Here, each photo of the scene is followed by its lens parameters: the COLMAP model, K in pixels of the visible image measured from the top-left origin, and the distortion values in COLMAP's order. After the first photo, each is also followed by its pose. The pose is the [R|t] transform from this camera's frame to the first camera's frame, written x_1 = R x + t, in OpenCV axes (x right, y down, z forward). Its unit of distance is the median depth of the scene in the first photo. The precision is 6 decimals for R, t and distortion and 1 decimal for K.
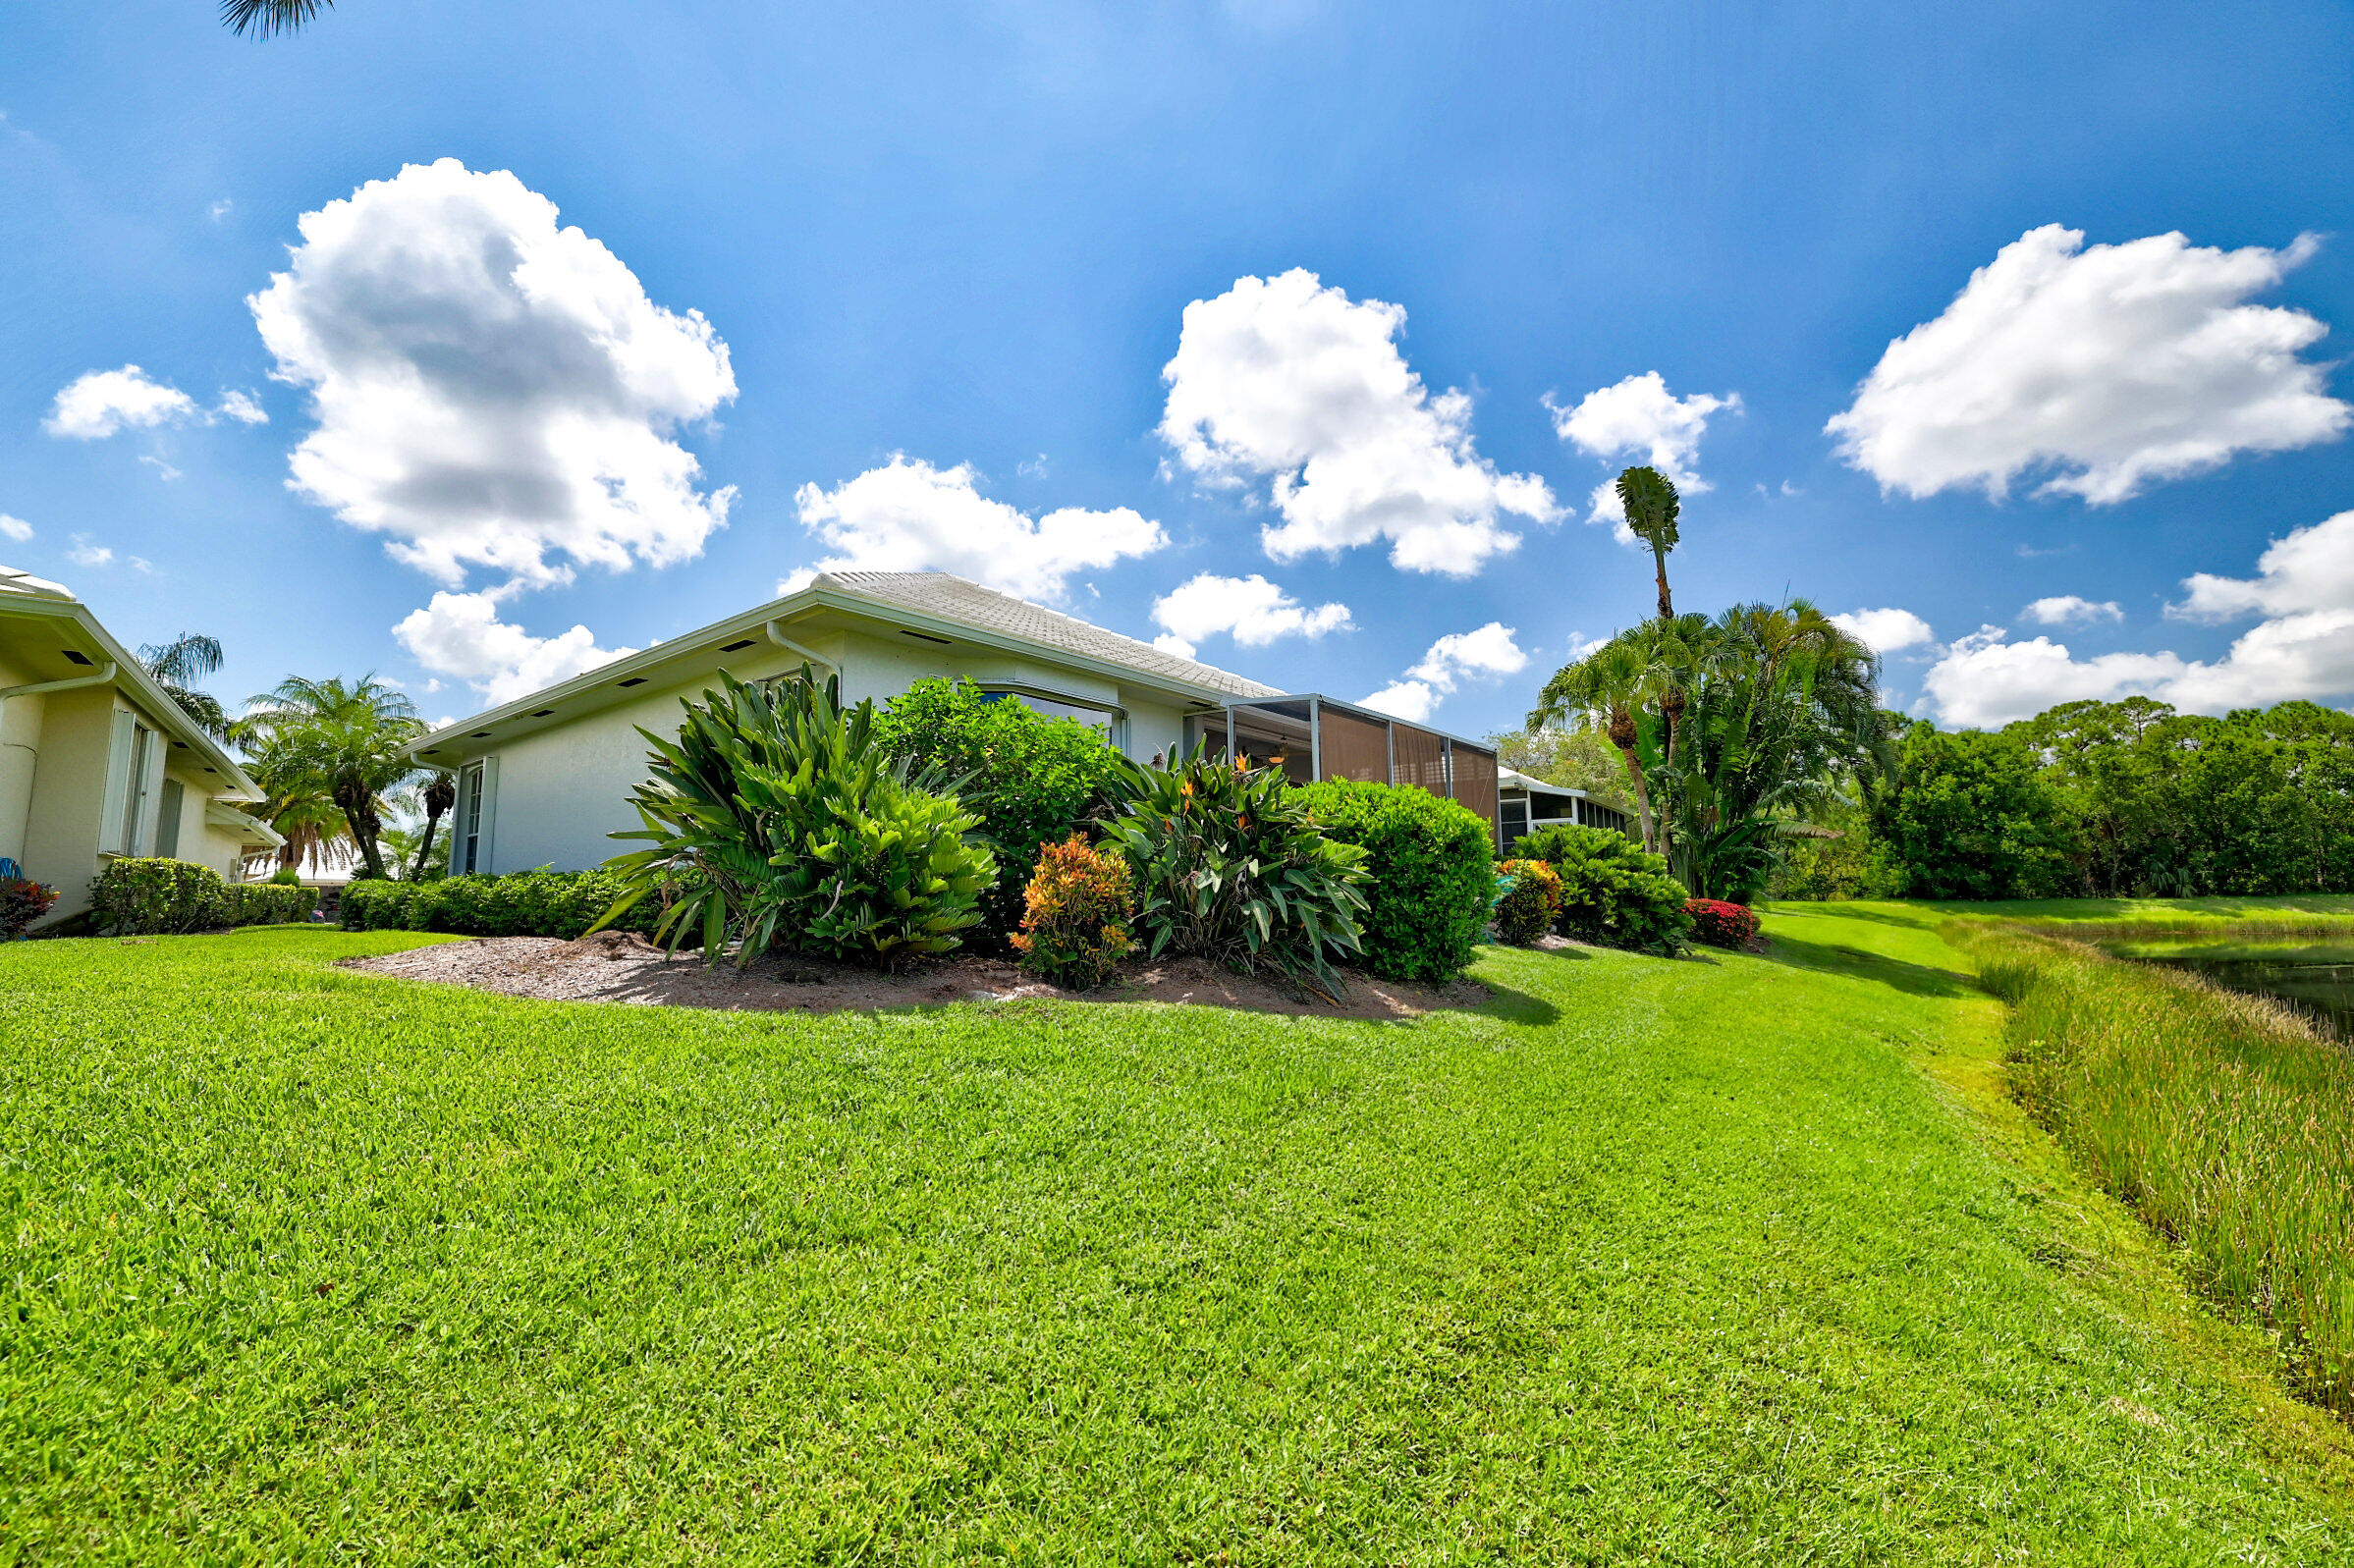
lens RADIAL K [[976.5, 0, 1159.8], [0, 976.5, 786.4], [0, 0, 1]] dist [-0.001874, 0.000048]
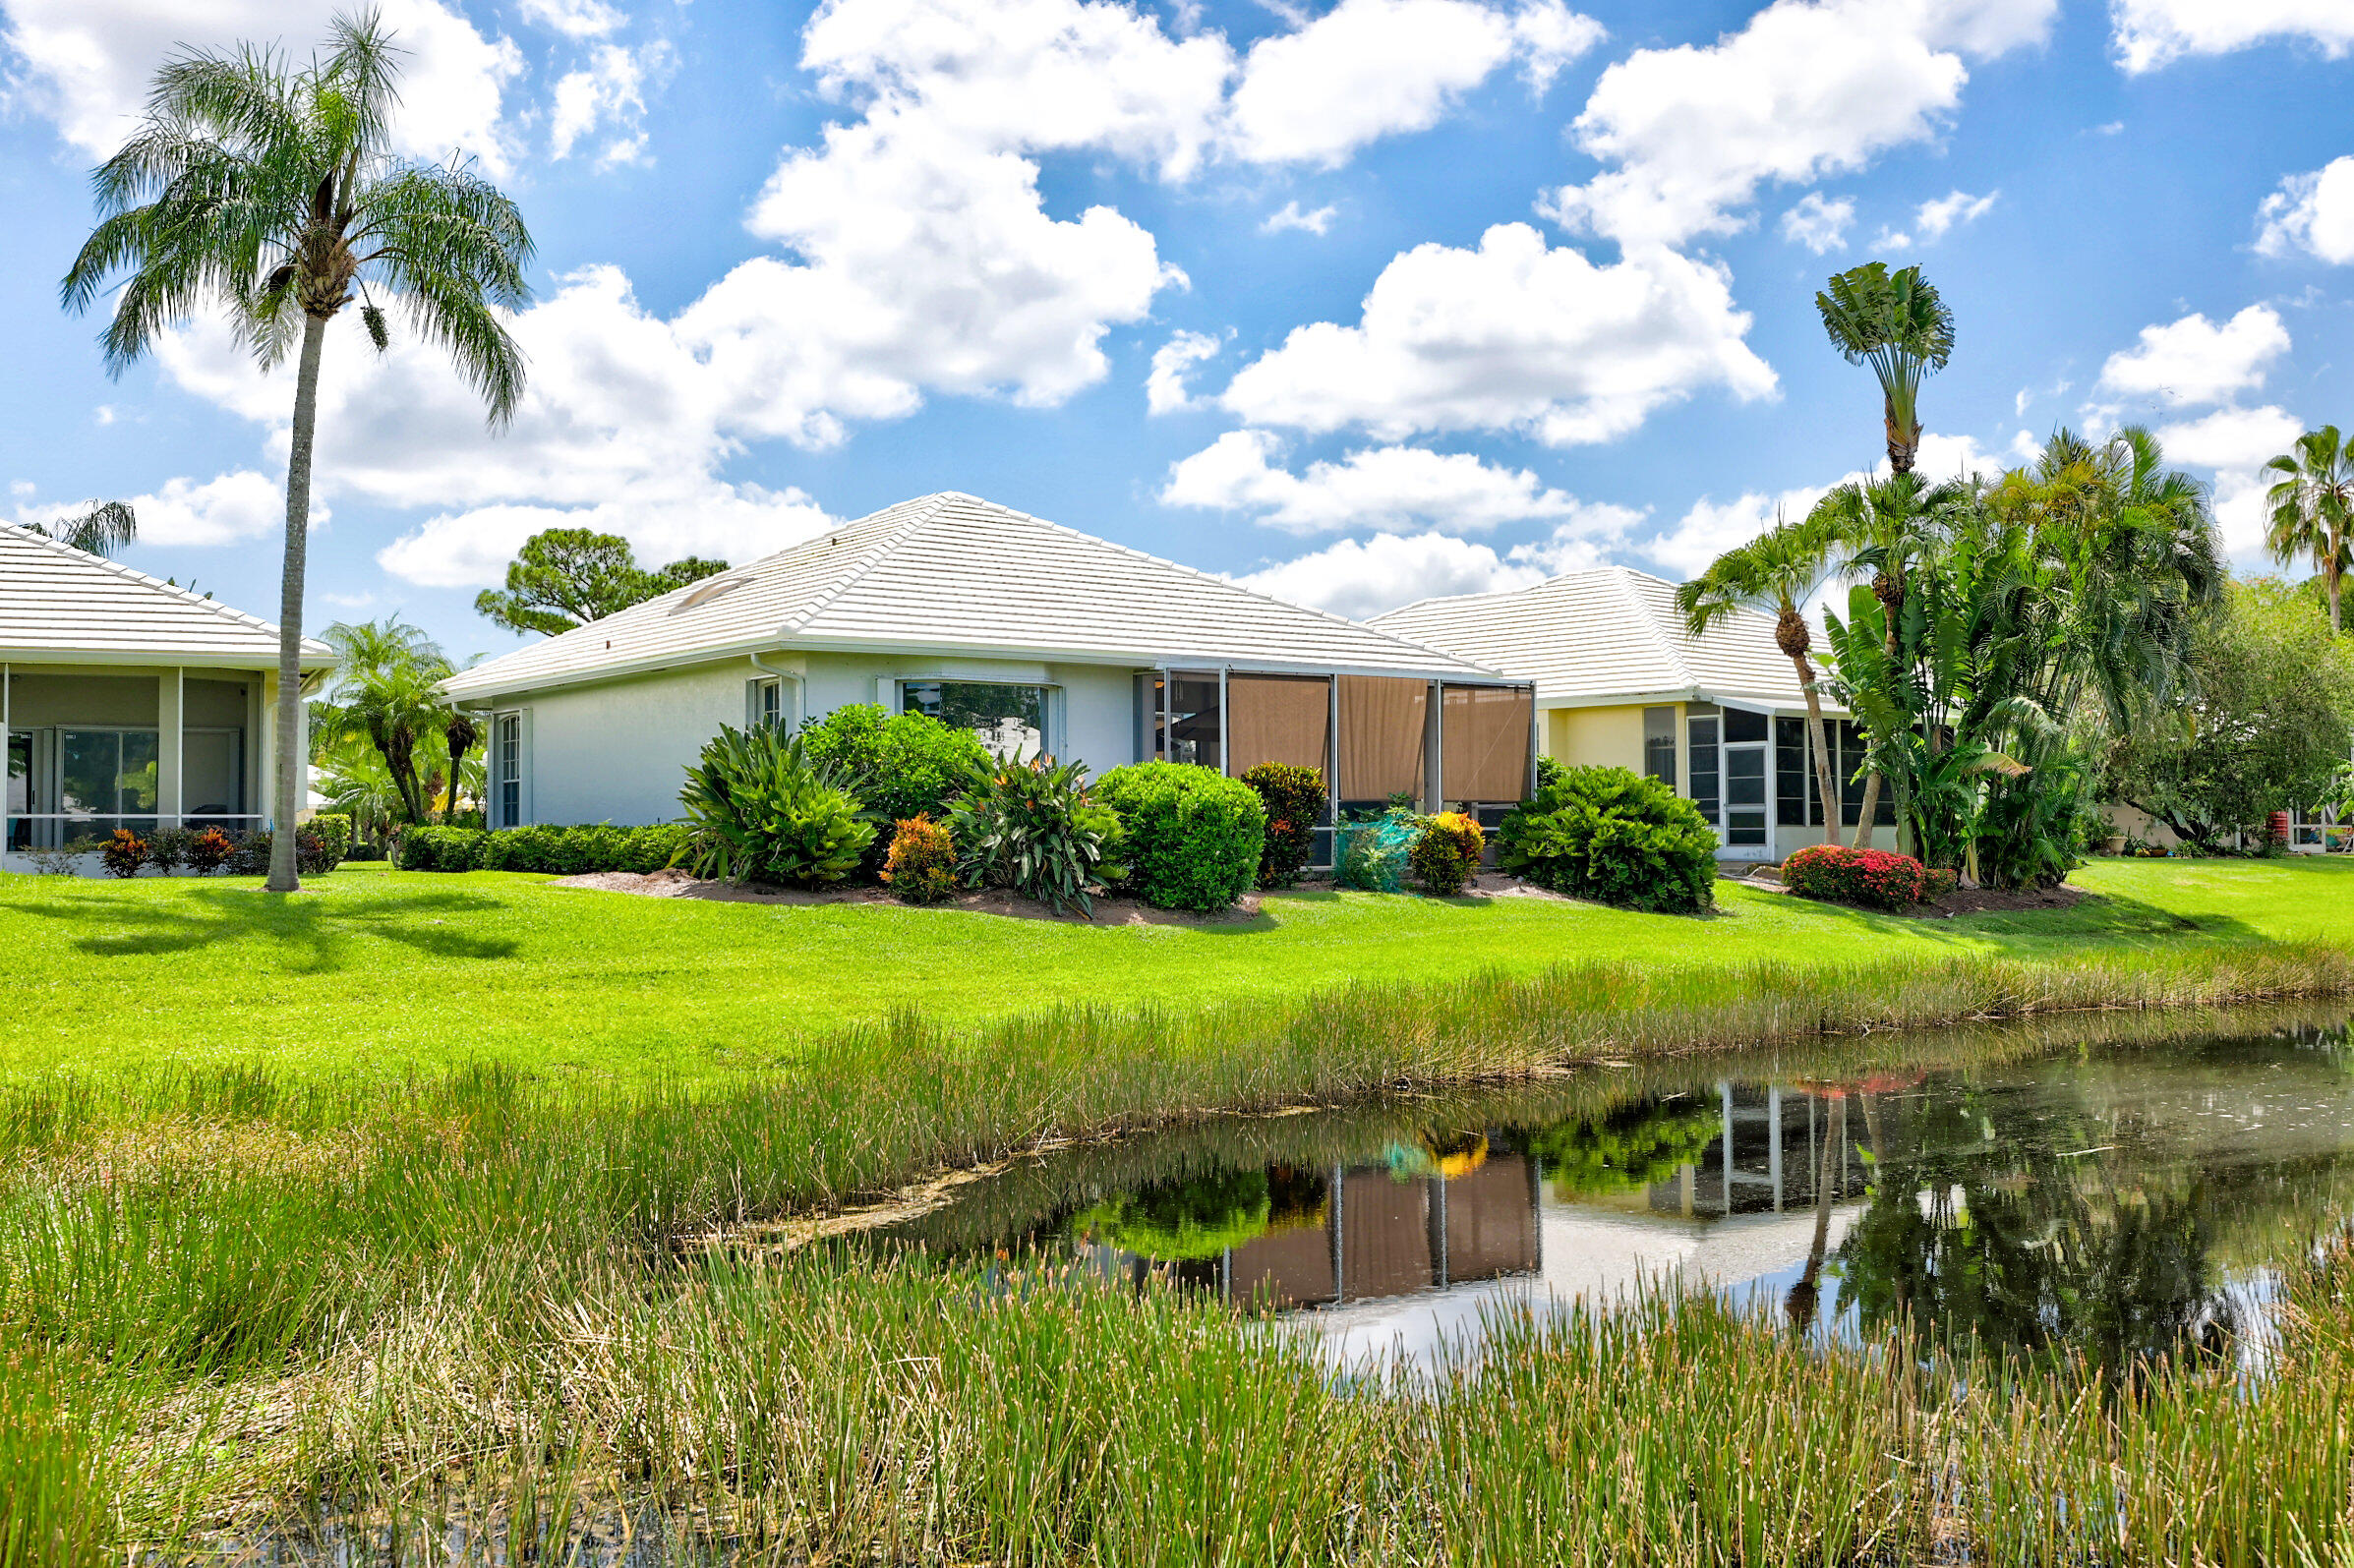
lens RADIAL K [[2370.0, 0, 1180.0], [0, 2370.0, 785.1], [0, 0, 1]] dist [-0.020557, 0.000000]
pose [[0.970096, -0.000875, -0.242719, 1.401308], [0.024336, 0.995305, 0.093679, -0.388397], [0.241498, -0.096784, 0.965563, -2.958607]]
